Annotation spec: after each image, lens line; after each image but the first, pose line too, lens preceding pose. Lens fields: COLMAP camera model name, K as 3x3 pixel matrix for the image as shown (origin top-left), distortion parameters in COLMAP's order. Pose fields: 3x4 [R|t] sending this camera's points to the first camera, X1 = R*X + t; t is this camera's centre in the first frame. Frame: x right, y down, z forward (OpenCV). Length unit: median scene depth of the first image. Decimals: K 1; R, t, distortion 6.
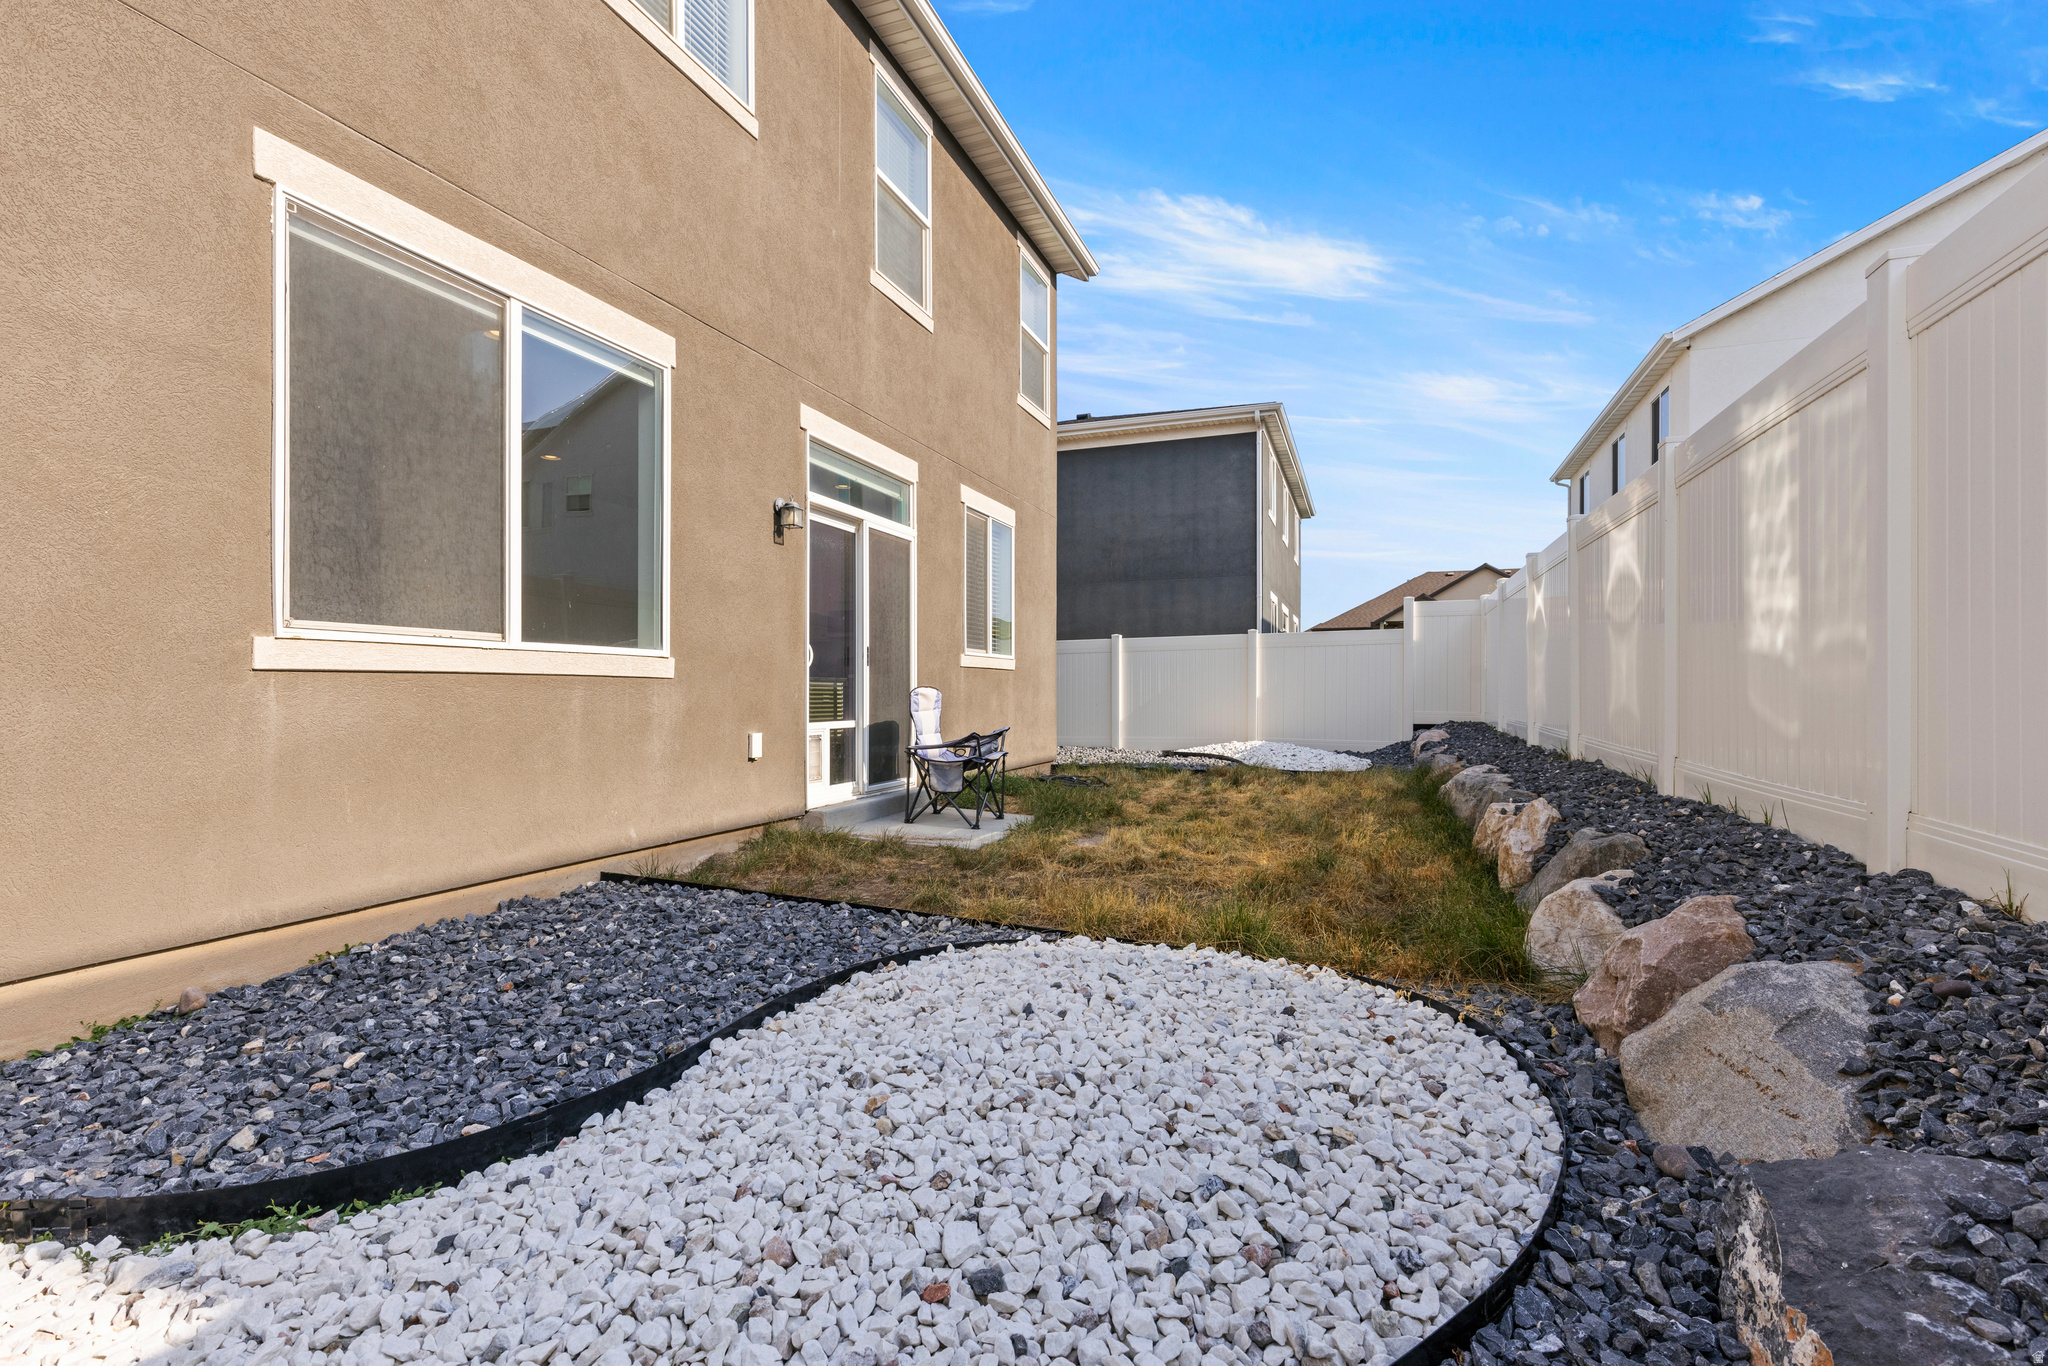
lens RADIAL K [[916.3, 0, 1035.0], [0, 916.3, 689.9], [0, 0, 1]] dist [0.003846, -0.001918]
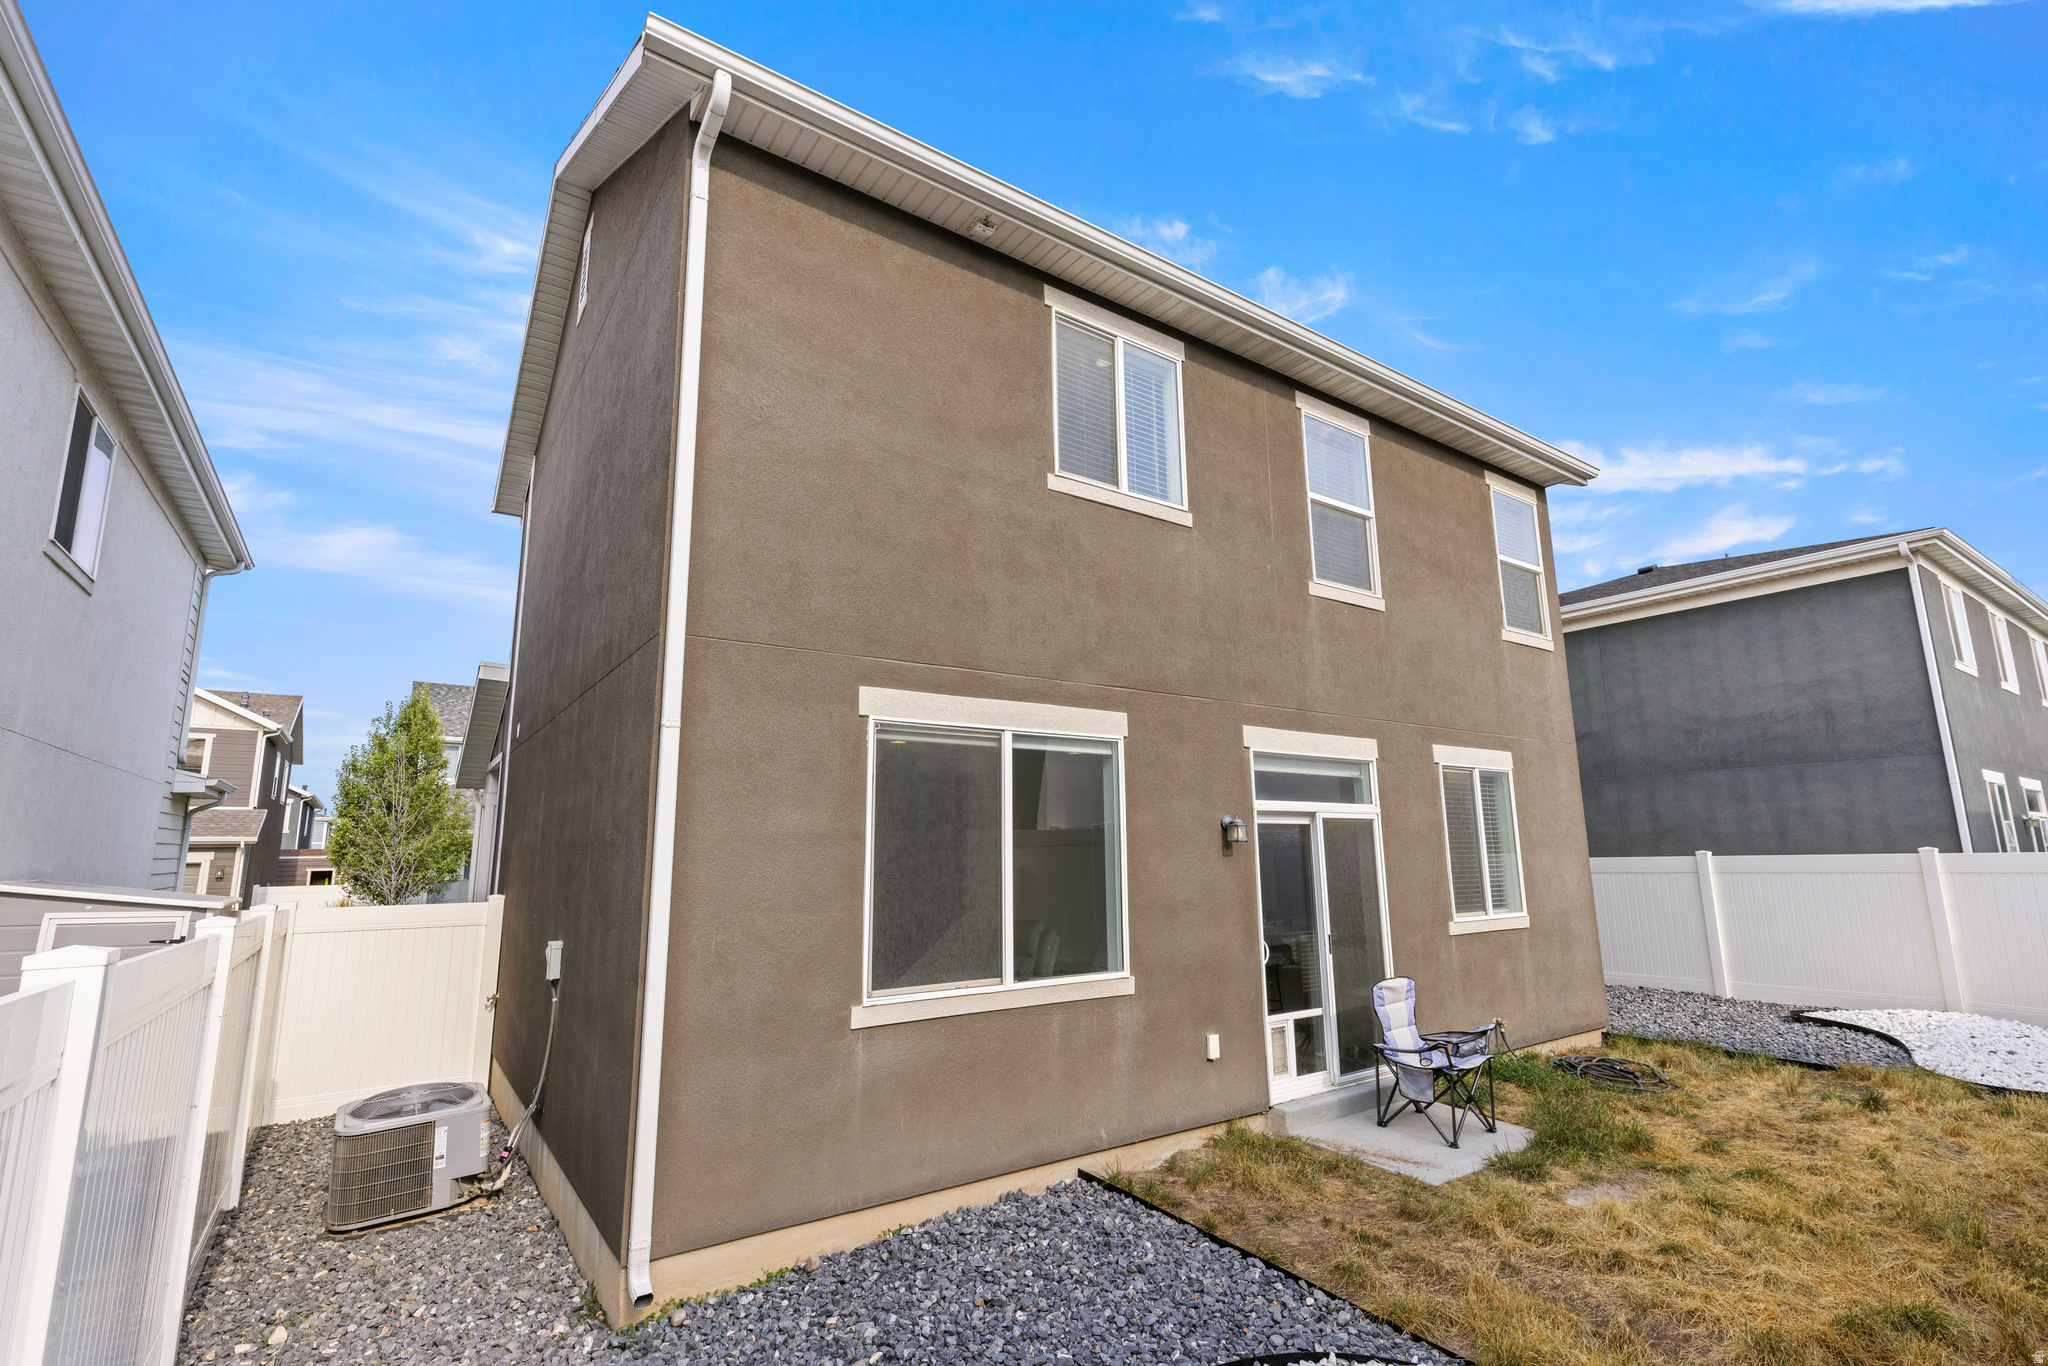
lens RADIAL K [[916.3, 0, 1013.7], [0, 916.3, 683.6], [0, 0, 1]] dist [0.003846, -0.001918]
pose [[0.817082, -0.107613, -0.566389, 0.169780], [0.007464, 0.984317, -0.176251, -0.173512], [0.576474, 0.139784, 0.805071, -0.093672]]
